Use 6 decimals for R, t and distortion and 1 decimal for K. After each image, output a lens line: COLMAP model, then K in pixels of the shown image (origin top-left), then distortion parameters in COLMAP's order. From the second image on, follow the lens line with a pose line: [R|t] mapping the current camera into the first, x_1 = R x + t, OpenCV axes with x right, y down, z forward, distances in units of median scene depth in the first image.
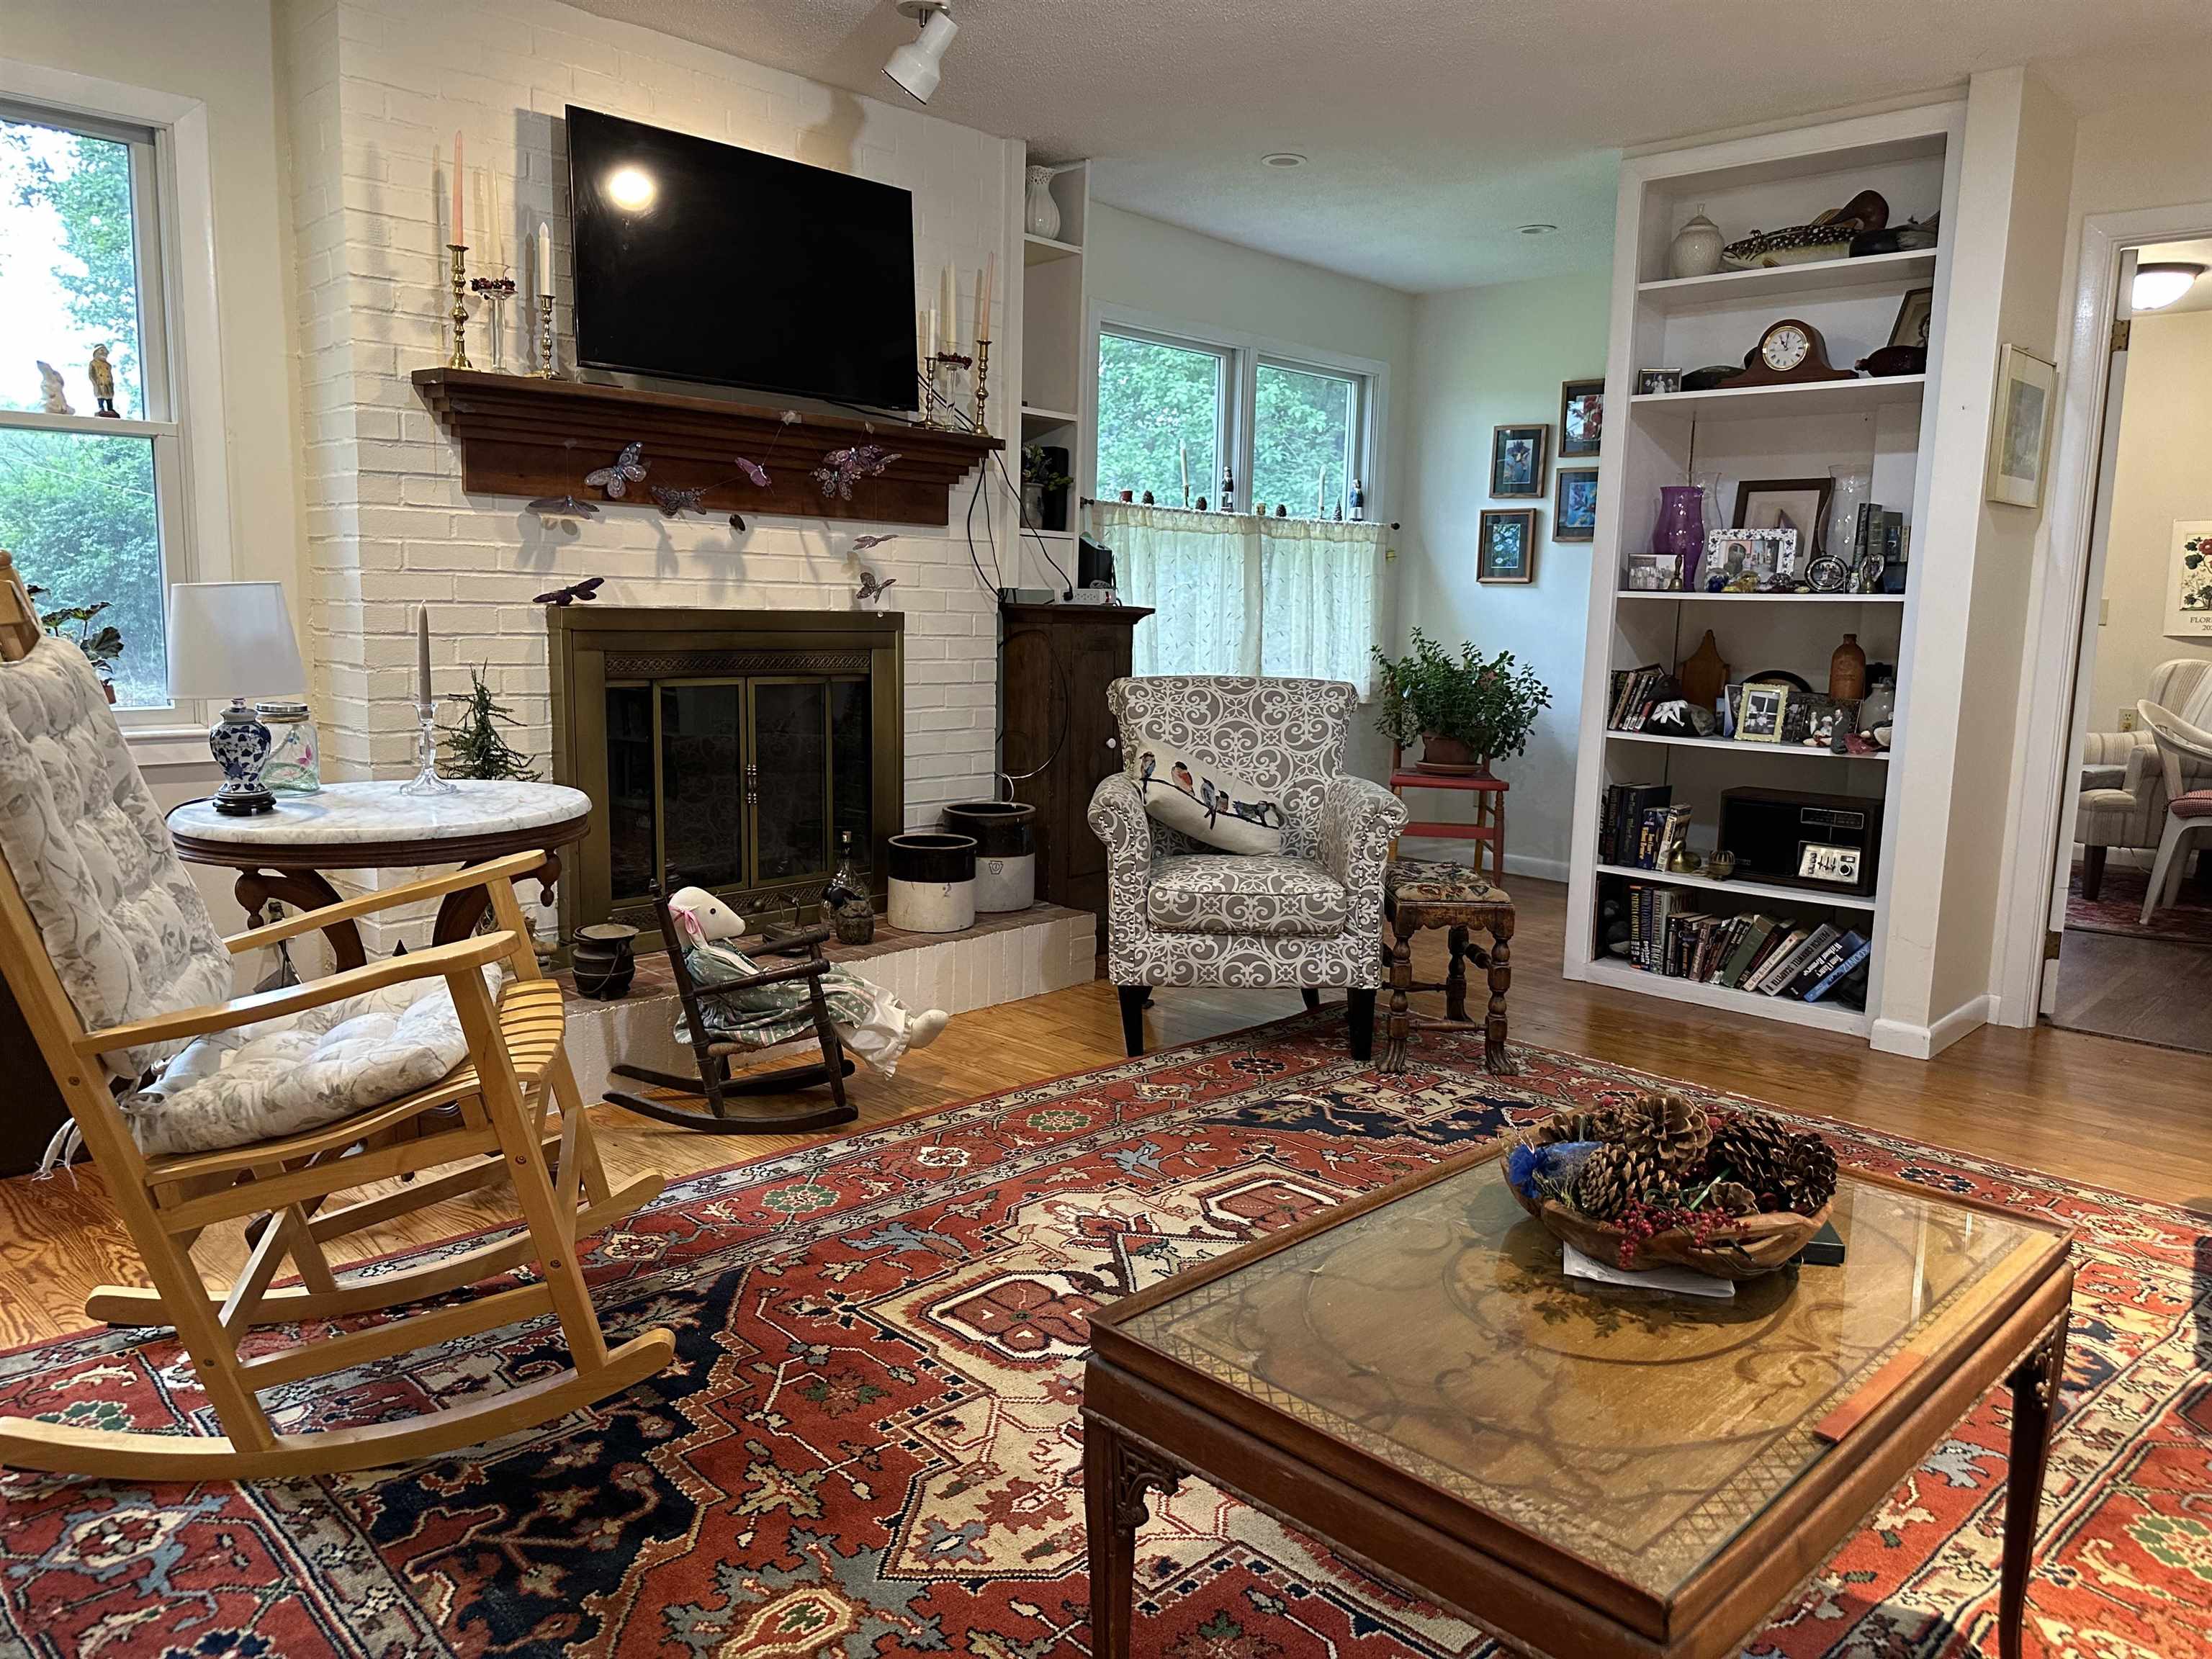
lens RADIAL K [[1576.3, 0, 1106.0], [0, 1576.3, 829.5], [0, 0, 1]] dist [0.062144, -0.087051]
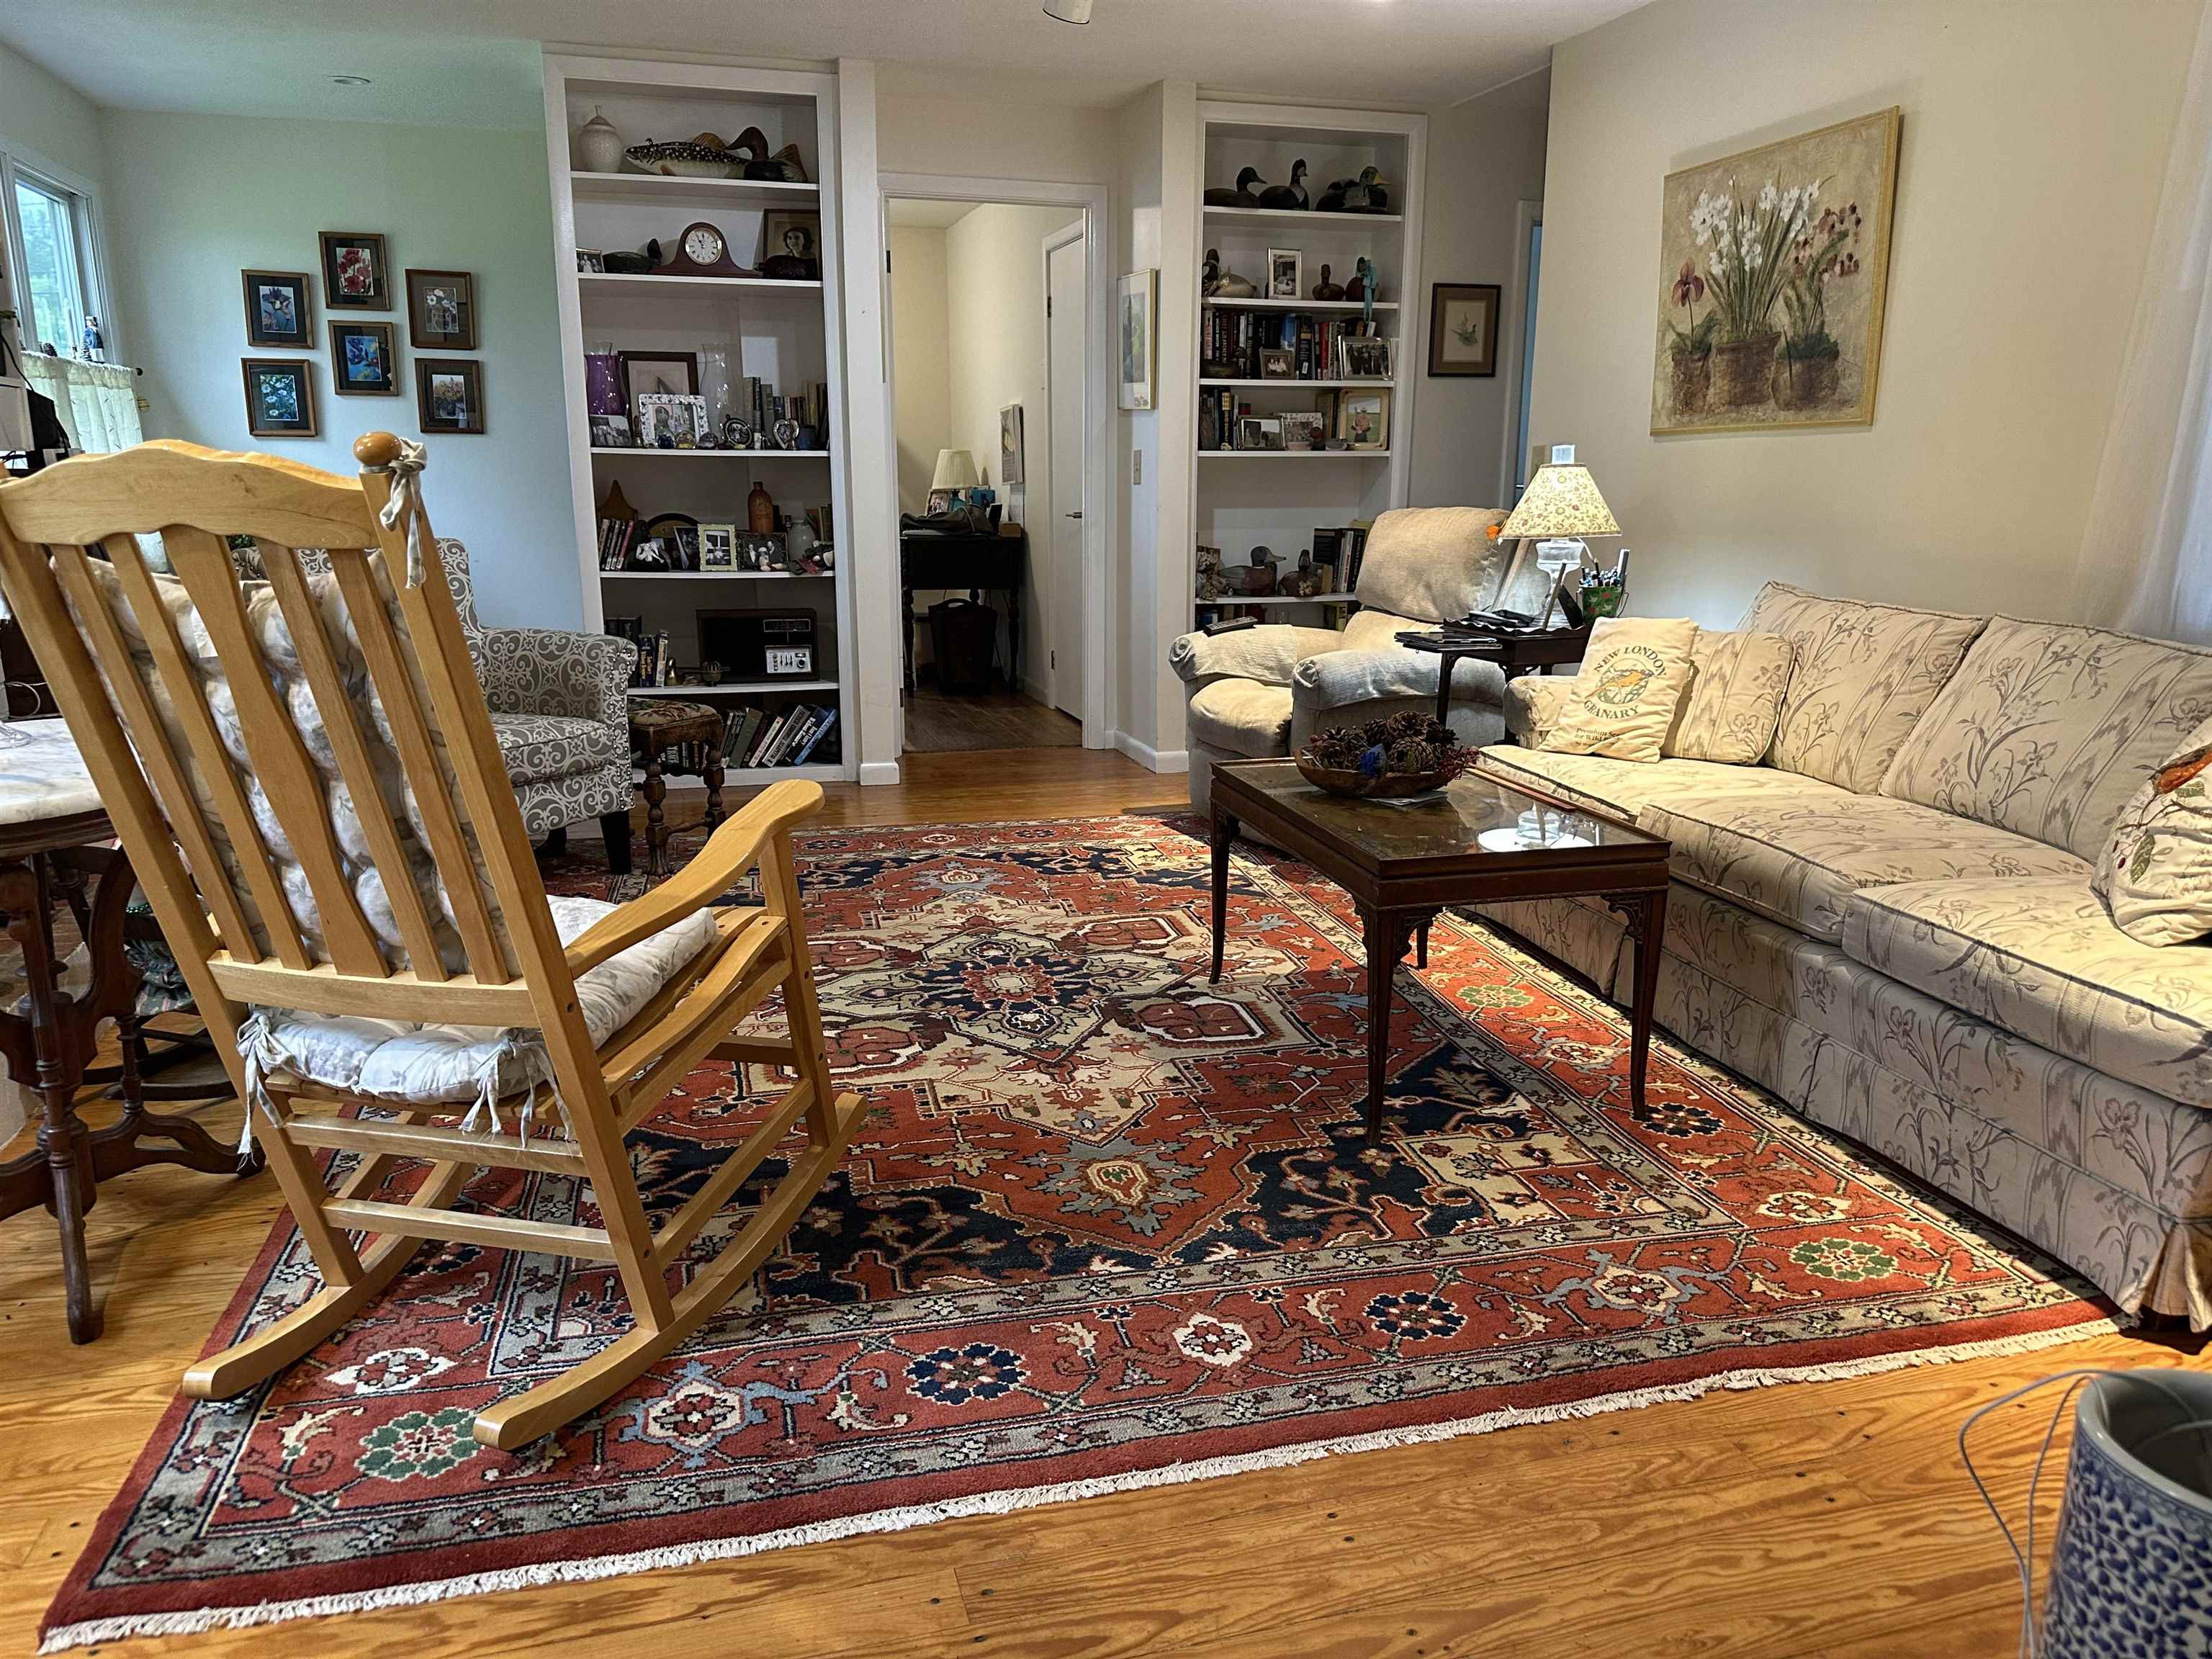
lens RADIAL K [[1531.3, 0, 1159.6], [0, 1531.3, 855.7], [0, 0, 1]] dist [0.102793, -0.157168]
pose [[0.484532, -0.234600, 0.842729, -0.521034], [0.133948, 0.971904, 0.193546, -0.027526], [-0.864457, 0.019102, 0.502343, 0.091611]]
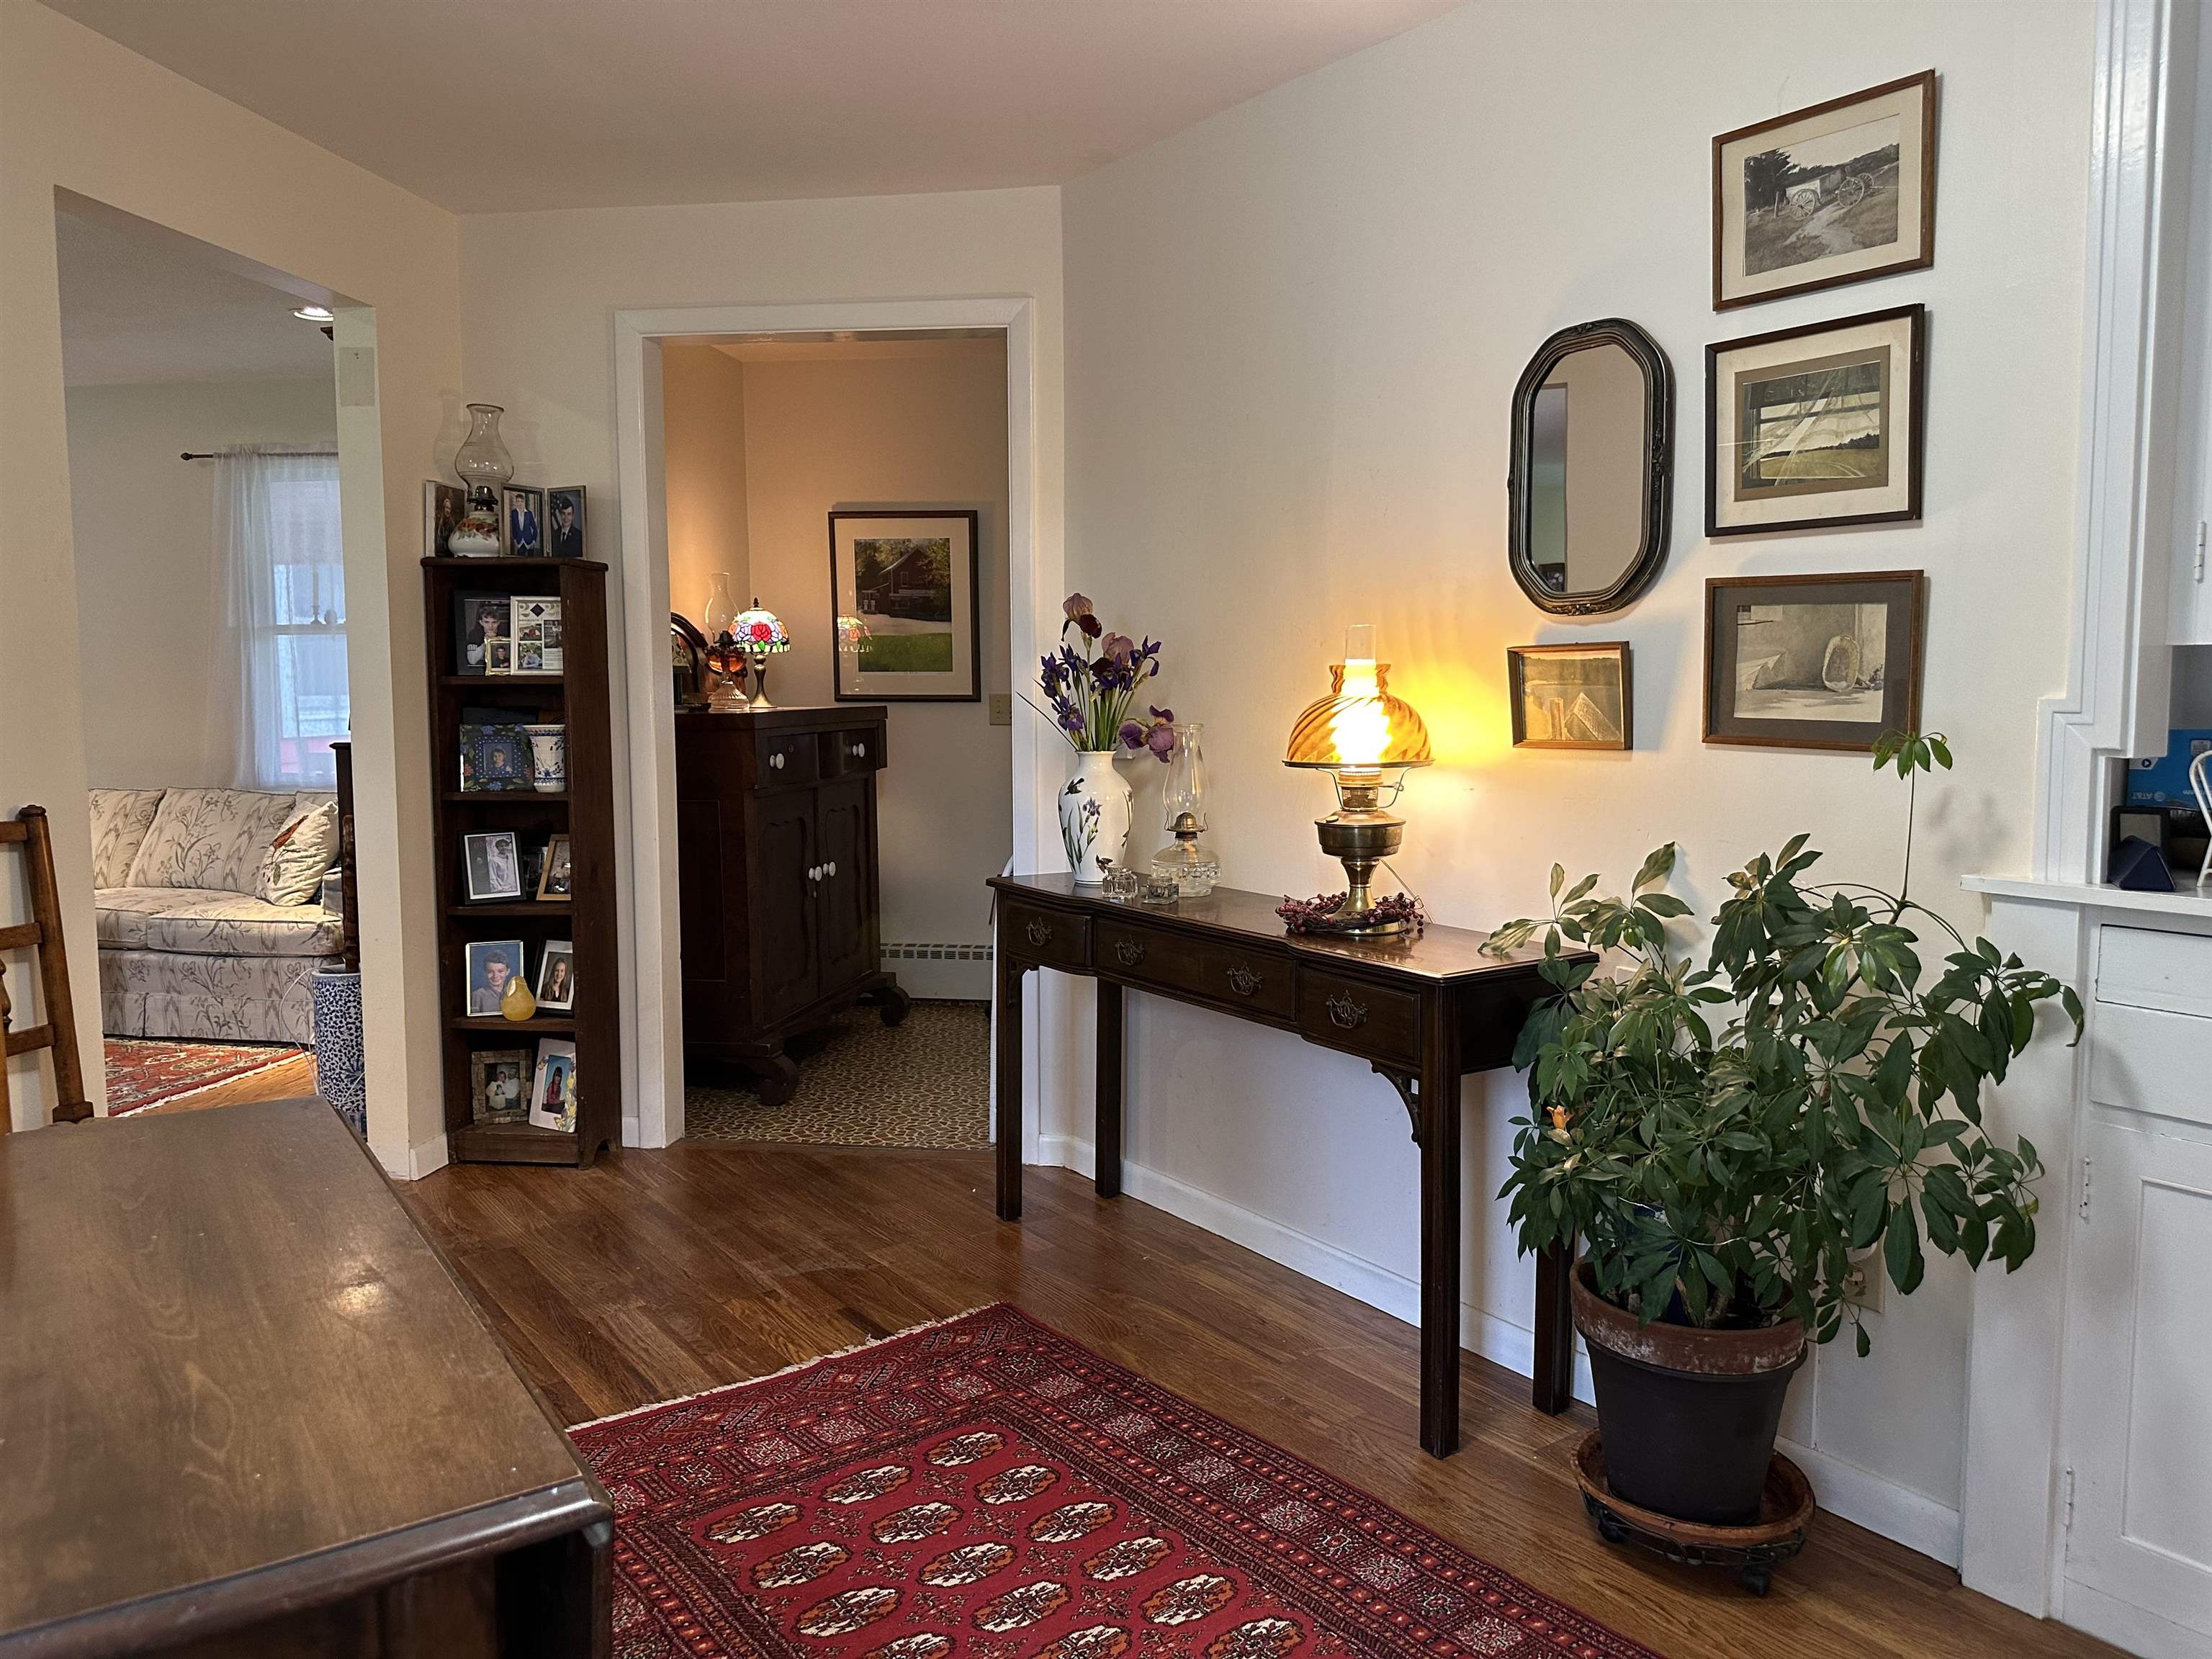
lens RADIAL K [[1576.3, 0, 1106.0], [0, 1576.3, 829.5], [0, 0, 1]] dist [0.062144, -0.087051]
pose [[-0.555074, -0.103003, 0.825399, -1.342770], [0.116766, 0.972829, 0.199925, -0.094060], [-0.823565, 0.207352, -0.527964, 0.188431]]
